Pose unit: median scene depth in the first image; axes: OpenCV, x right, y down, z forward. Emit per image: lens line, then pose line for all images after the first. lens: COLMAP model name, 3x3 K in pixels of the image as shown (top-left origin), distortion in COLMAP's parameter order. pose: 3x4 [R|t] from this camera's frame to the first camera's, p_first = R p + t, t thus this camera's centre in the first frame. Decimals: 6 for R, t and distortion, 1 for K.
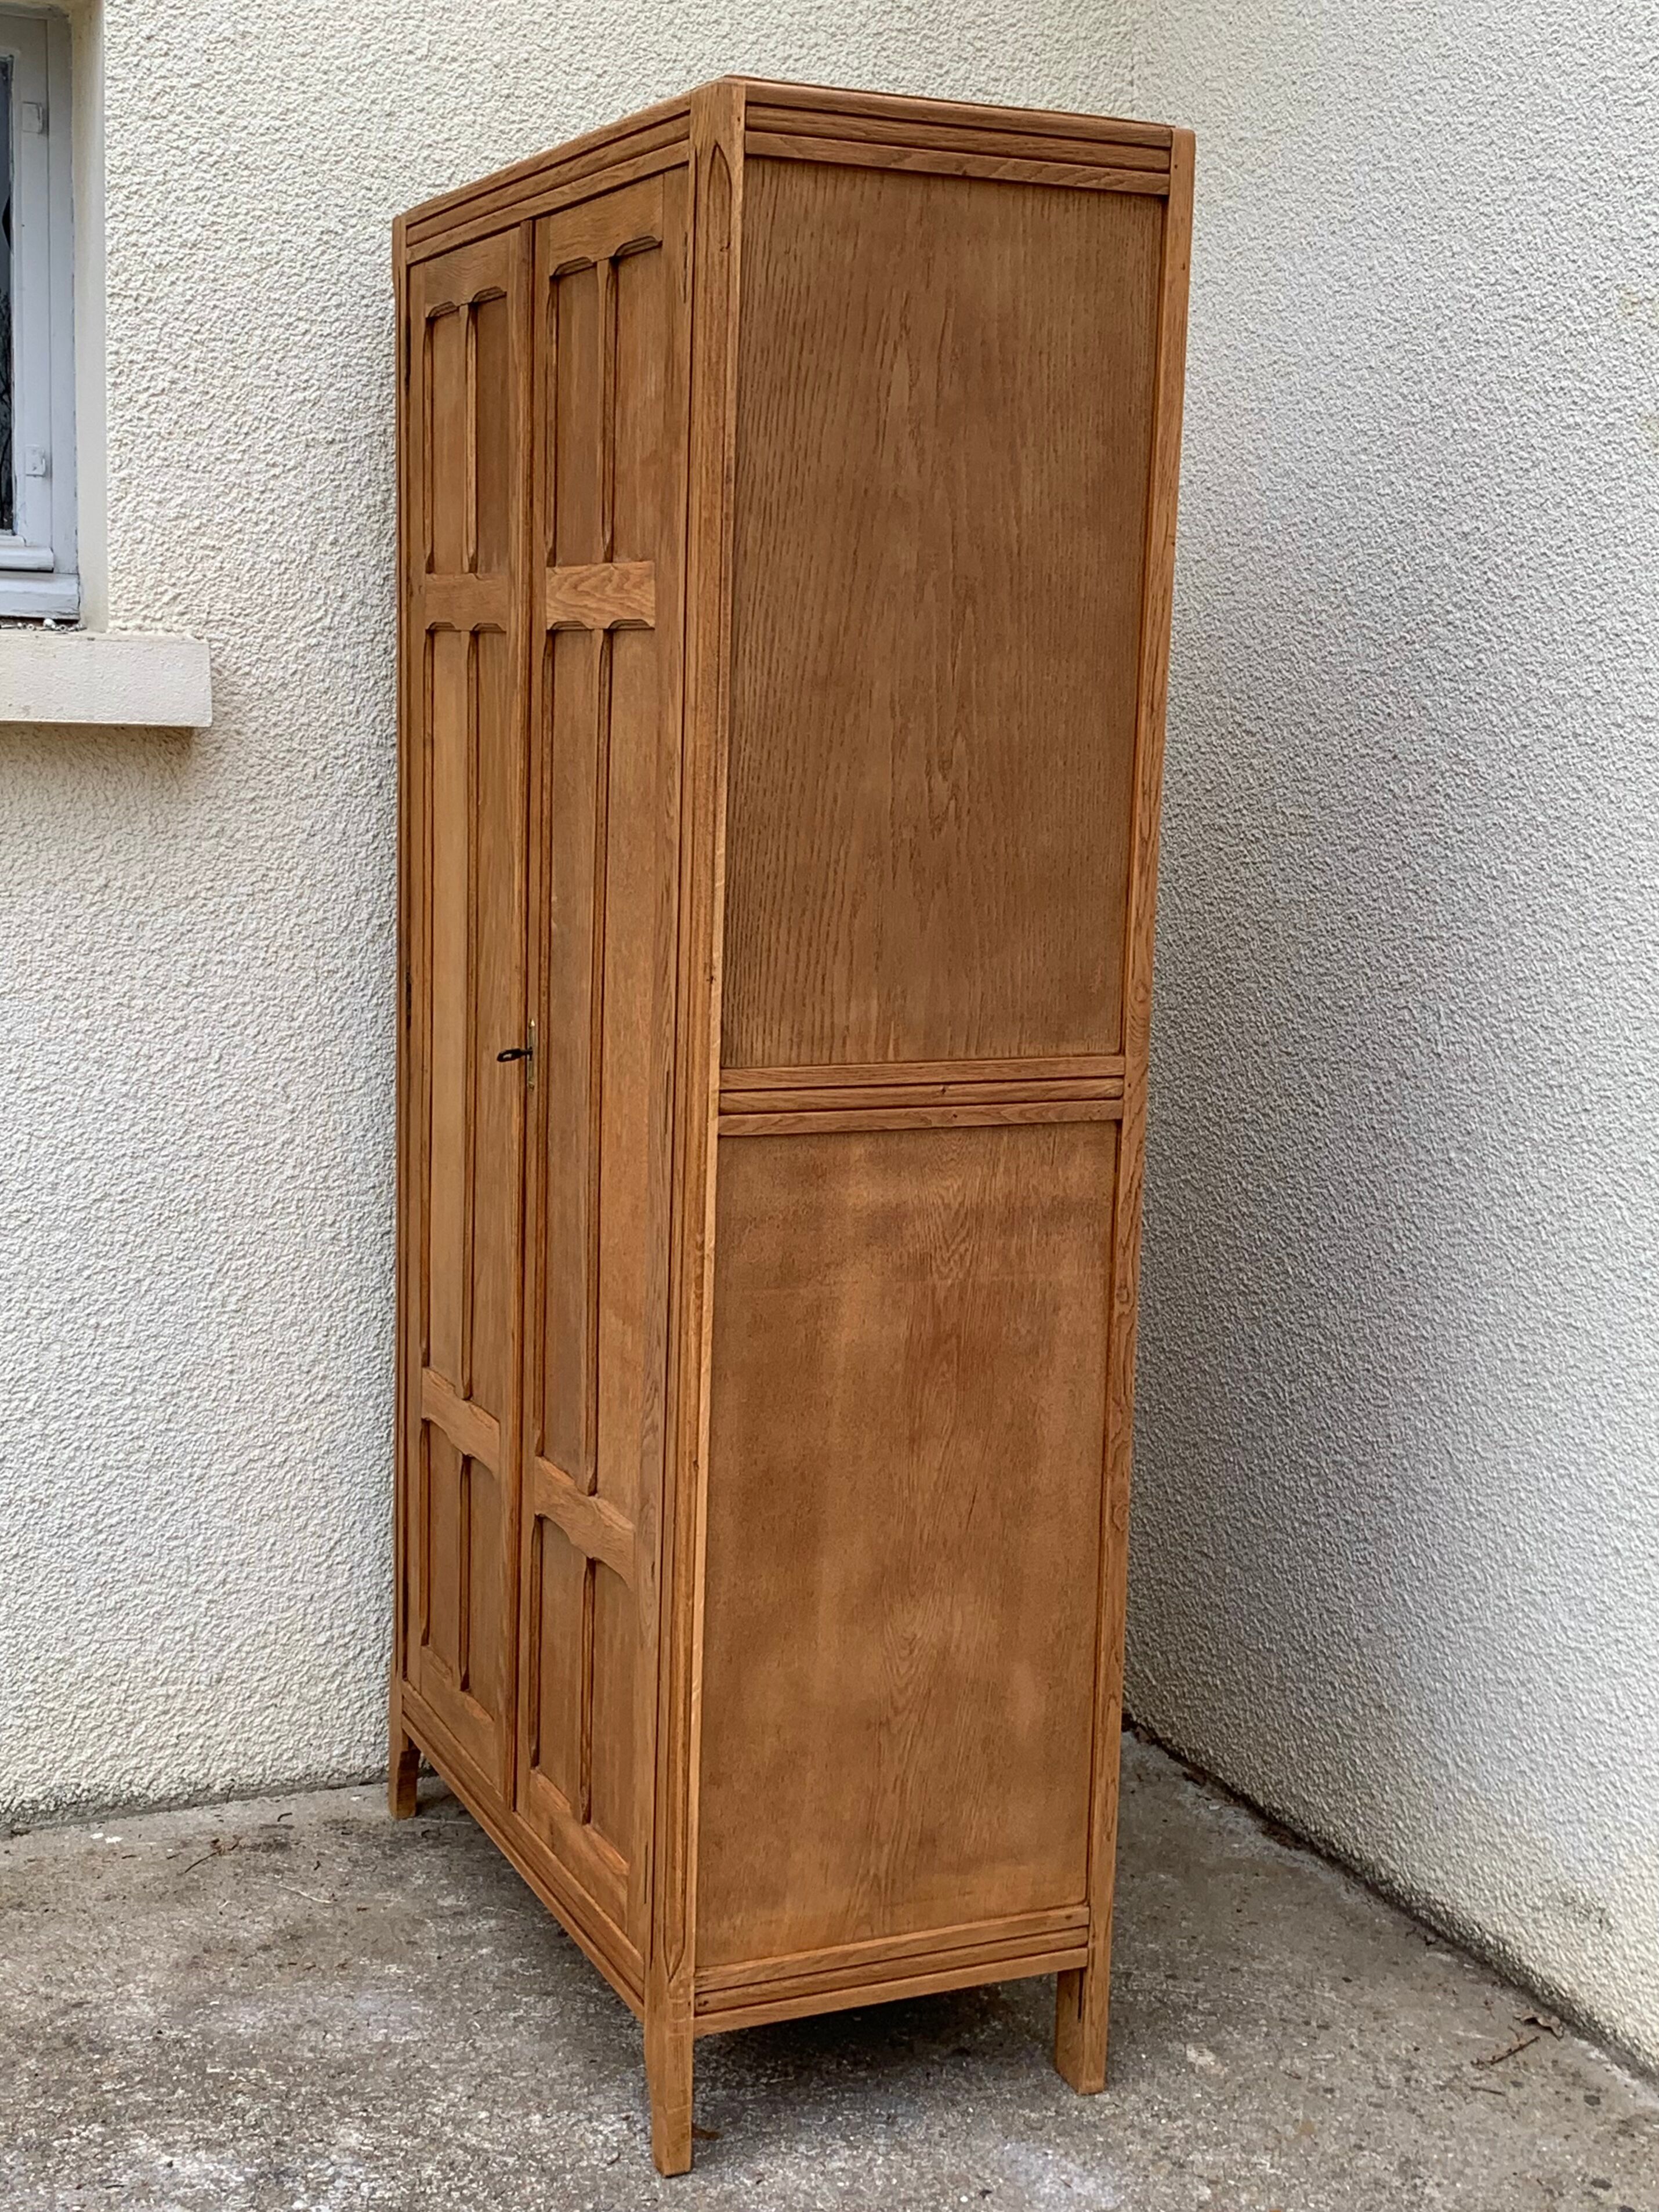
lens RADIAL K [[2965.0, 0, 827.5], [0, 2965.0, 1082.0], [0, 0, 1]] dist [0.030479, 0.000000]
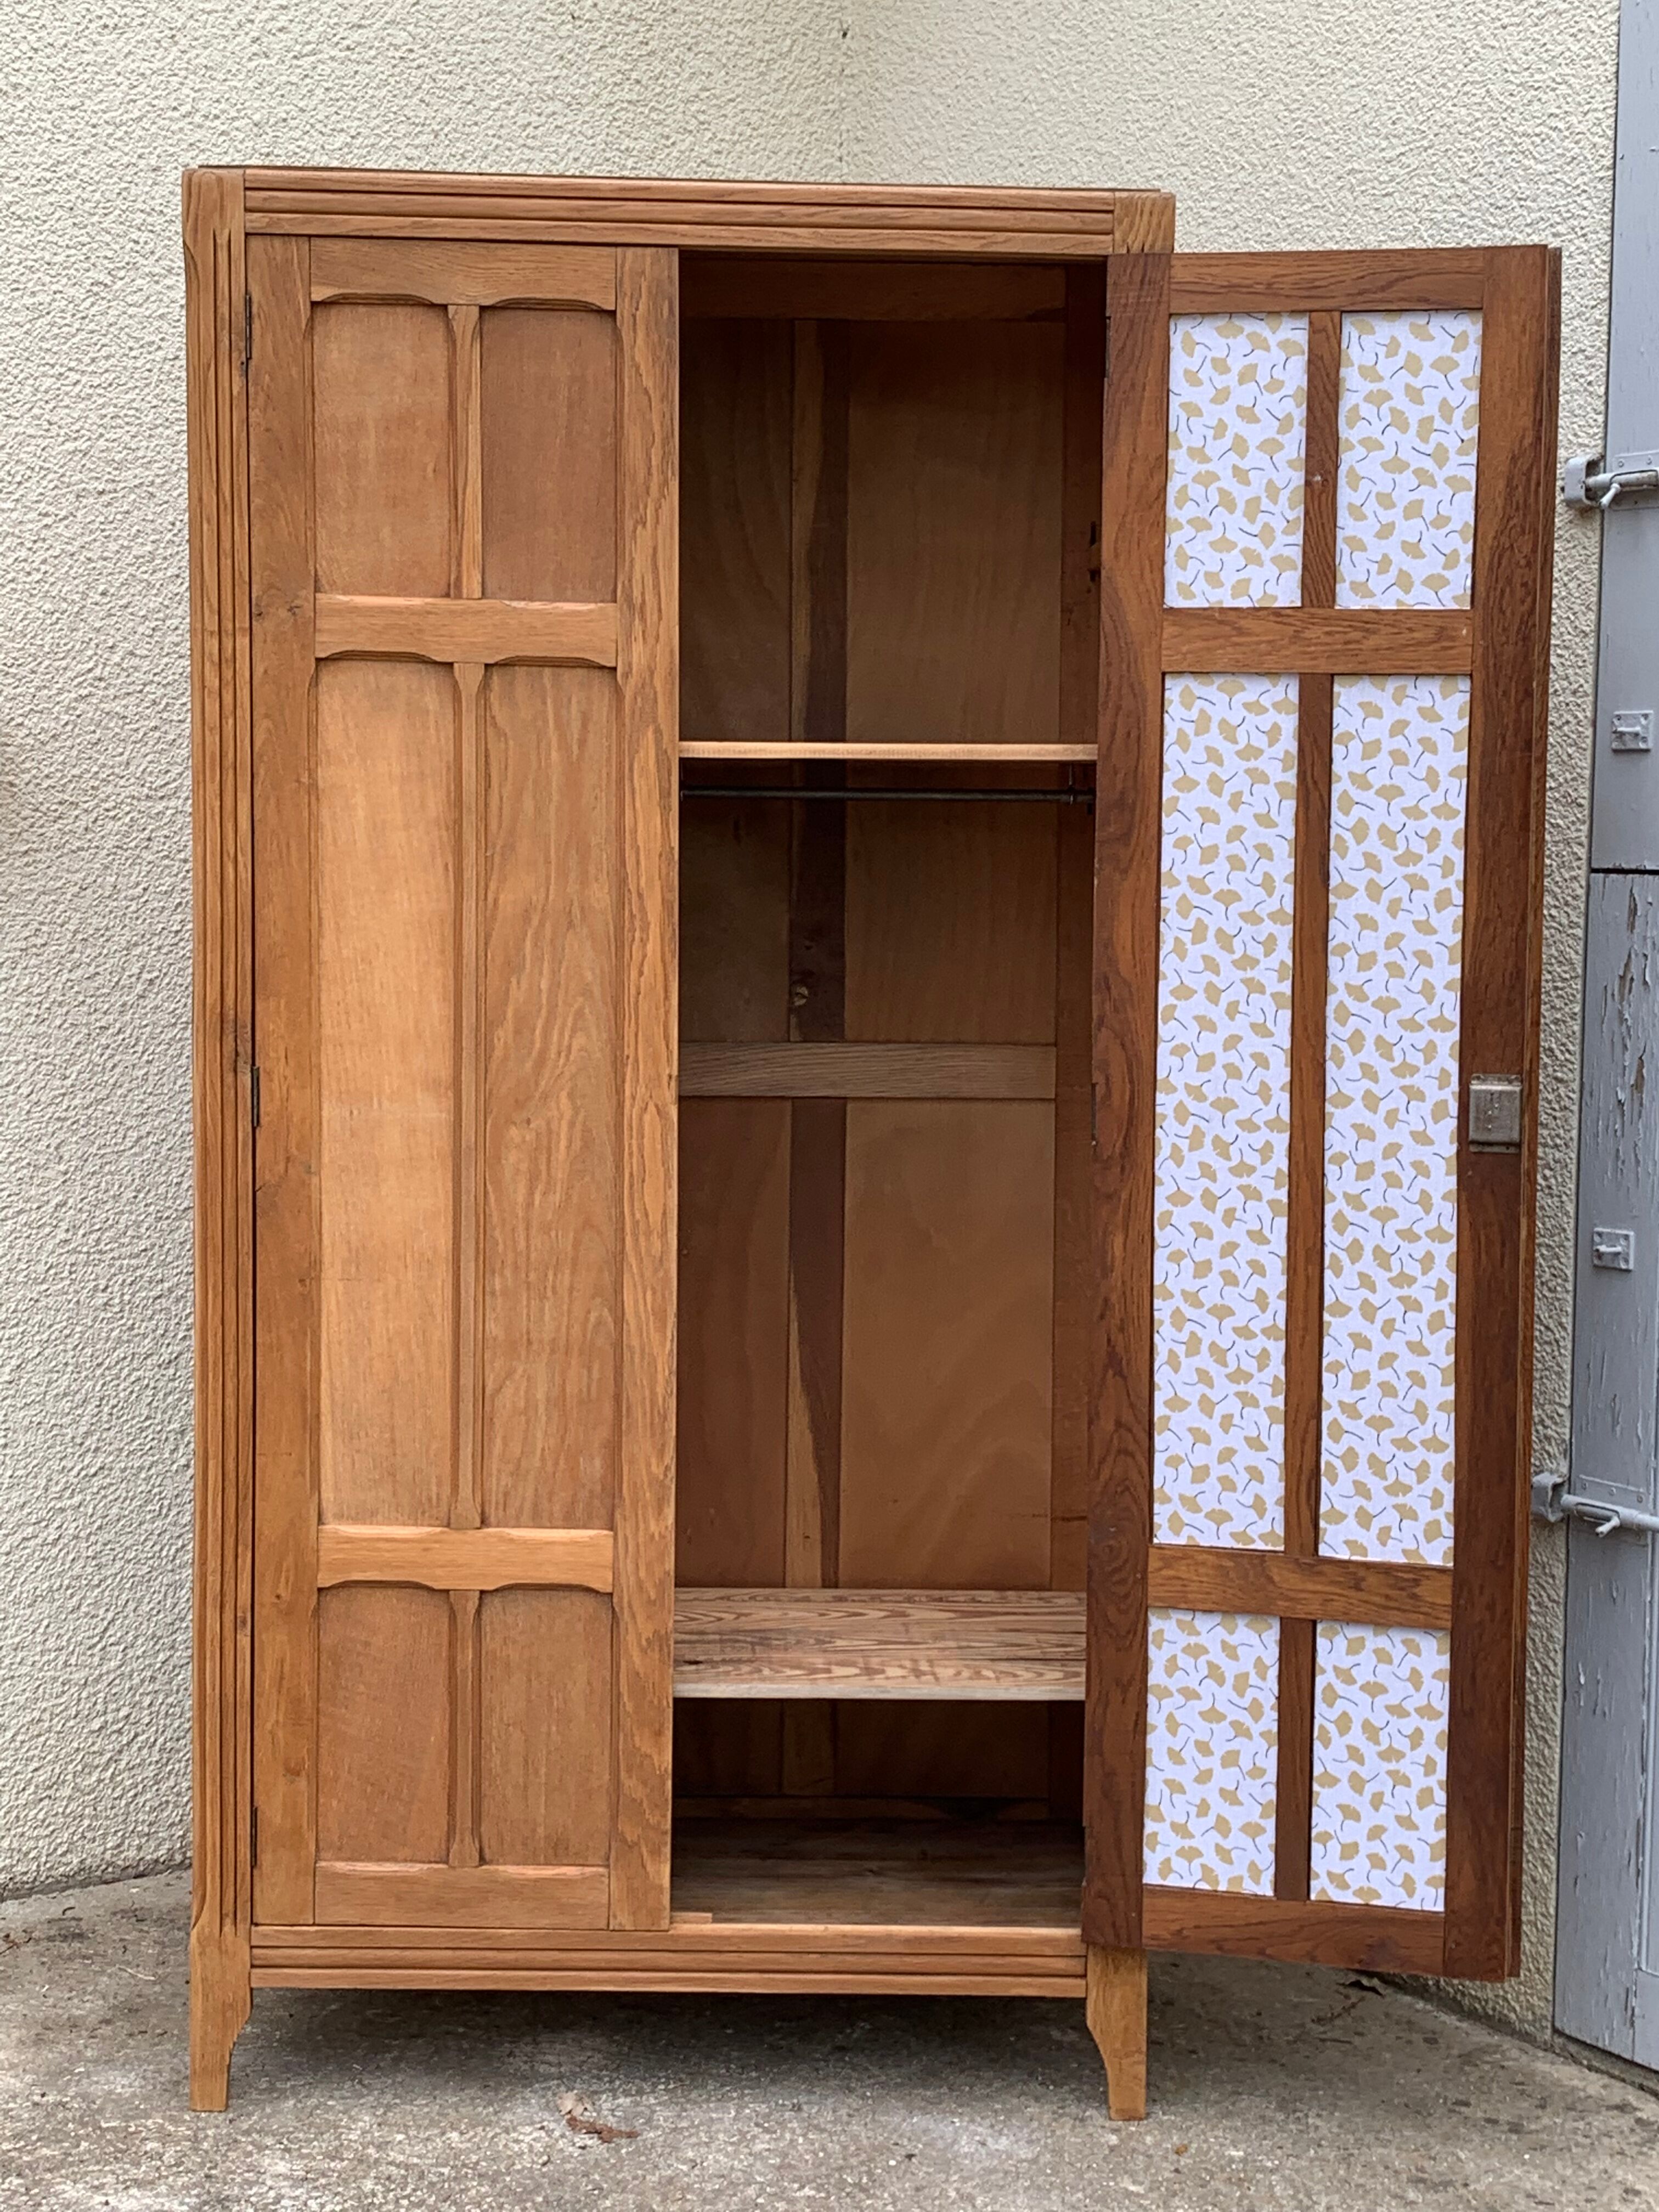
lens RADIAL K [[3373.6, 0, 802.0], [0, 3373.6, 1064.2], [0, 0, 1]] dist [0.044581, 0.000000]
pose [[0.979768, -0.025326, 0.198529, -0.171967], [0.036913, 0.997810, -0.054880, 0.046522], [-0.196704, 0.061098, 0.978557, -0.141838]]
